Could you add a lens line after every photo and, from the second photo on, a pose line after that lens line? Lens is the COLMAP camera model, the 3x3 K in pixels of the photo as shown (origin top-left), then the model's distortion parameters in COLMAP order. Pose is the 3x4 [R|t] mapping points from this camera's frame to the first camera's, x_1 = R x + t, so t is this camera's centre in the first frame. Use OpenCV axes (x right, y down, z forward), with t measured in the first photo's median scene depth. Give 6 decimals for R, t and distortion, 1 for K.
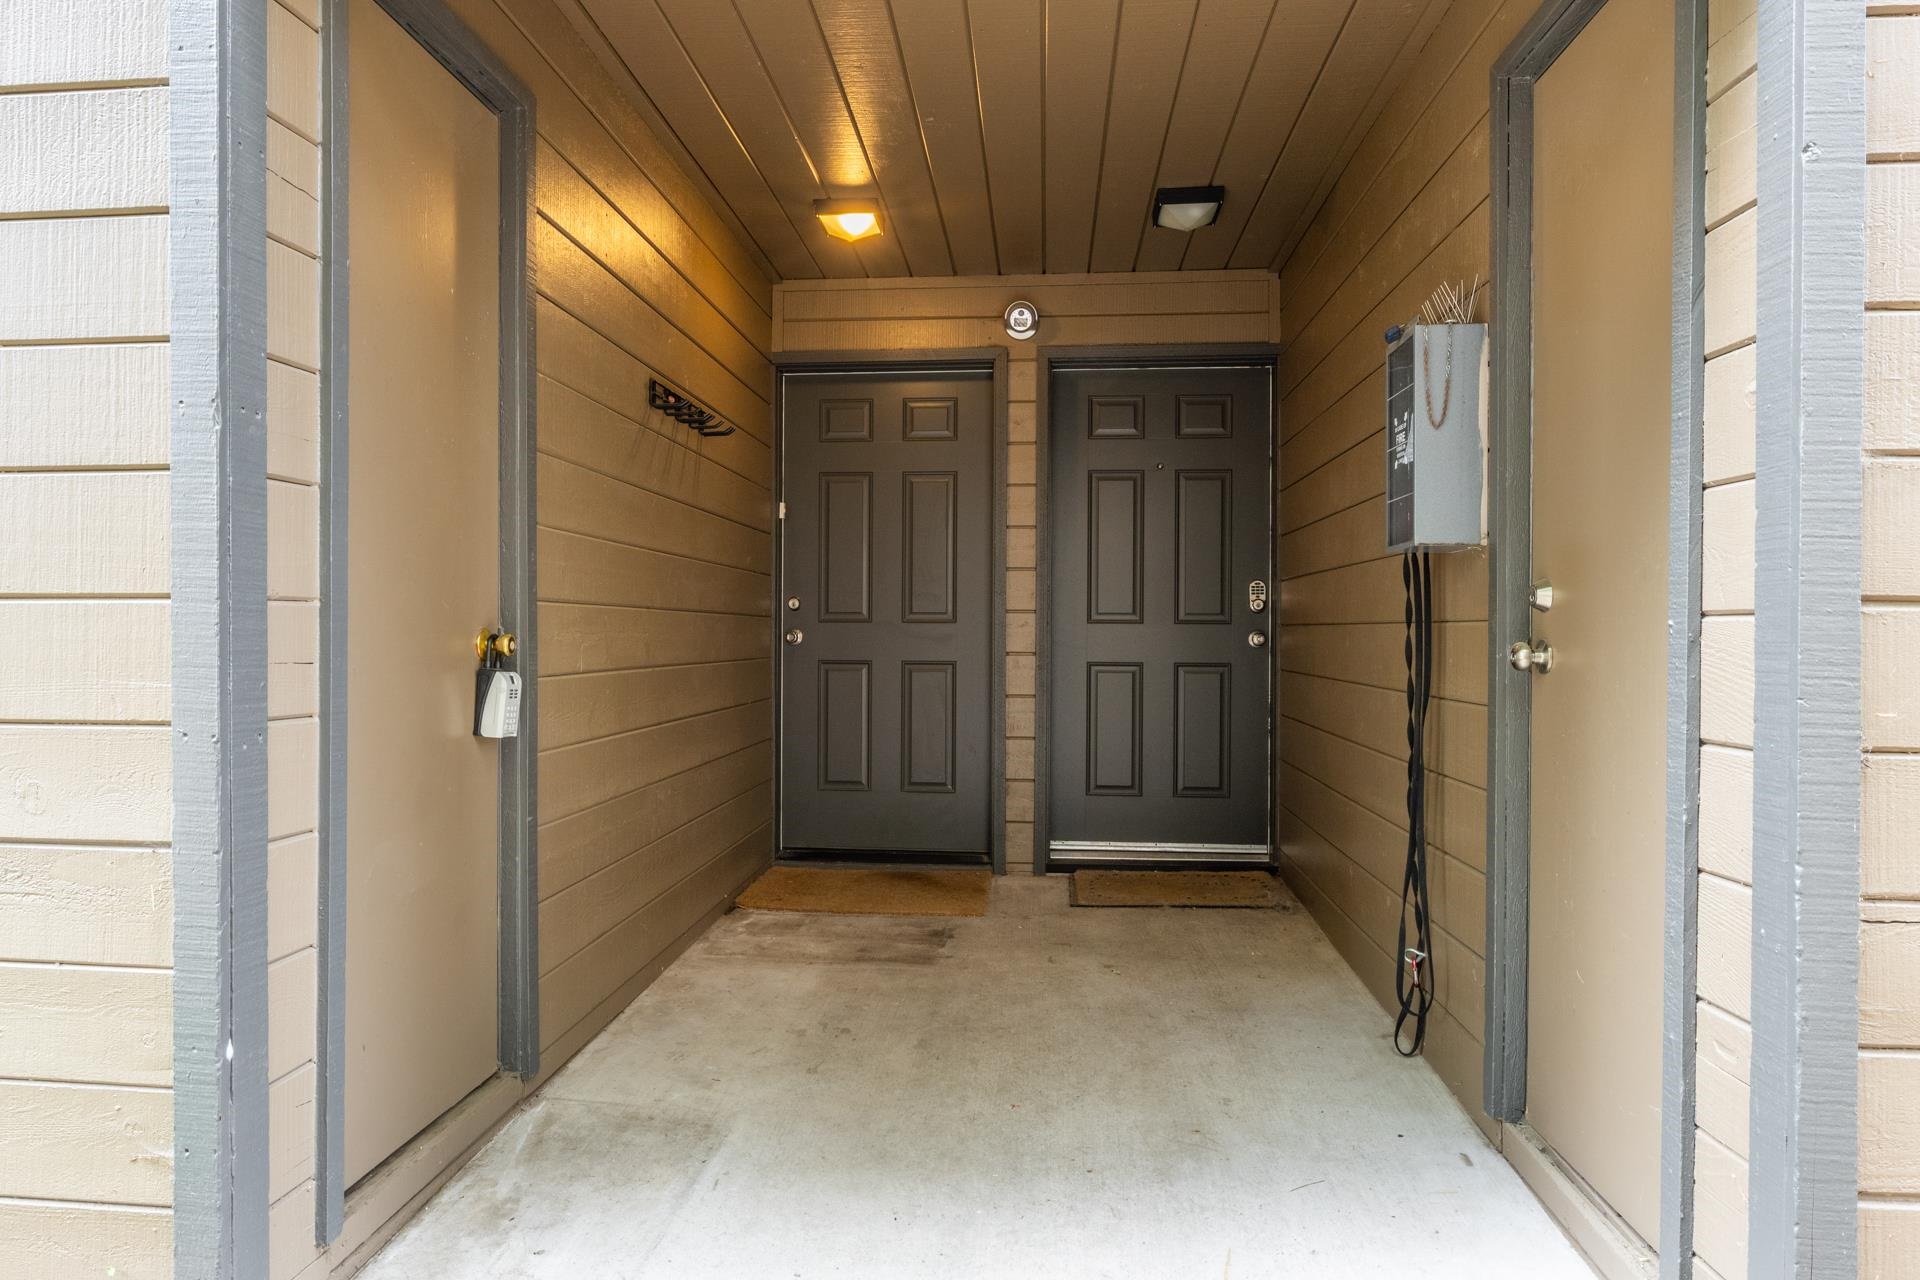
lens RADIAL K [[984.1, 0, 960.0], [0, 984.1, 640.0], [0, 0, 1]] dist [0.001647, 0.000073]
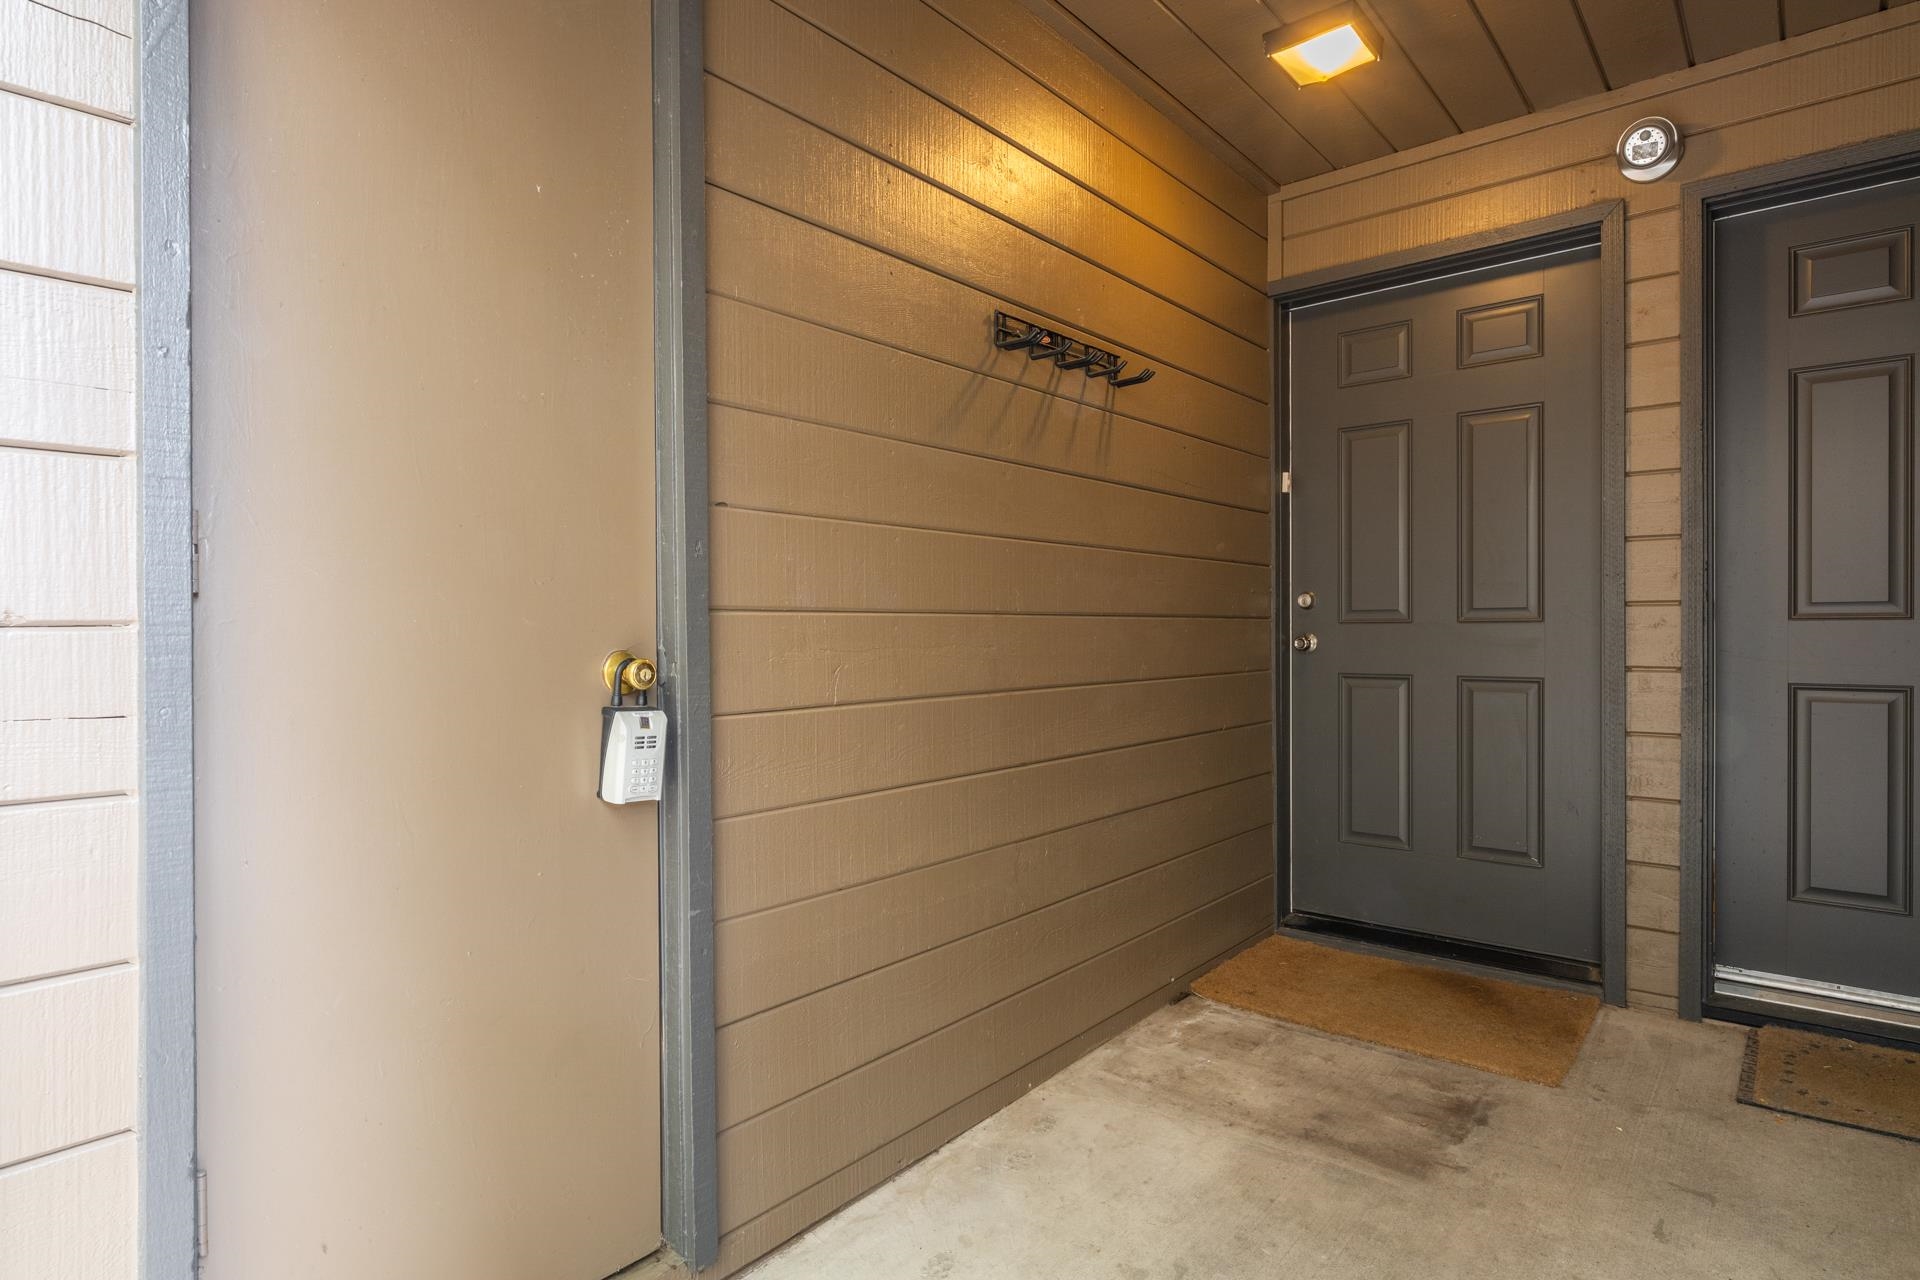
lens RADIAL K [[993.8, 0, 960.0], [0, 993.8, 640.0], [0, 0, 1]] dist [-0.003356, -0.000051]
pose [[0.823944, -0.003806, -0.566658, 0.056798], [0.004605, 0.999989, -0.000021, -0.007342], [0.566652, -0.002592, 0.823953, 0.210684]]
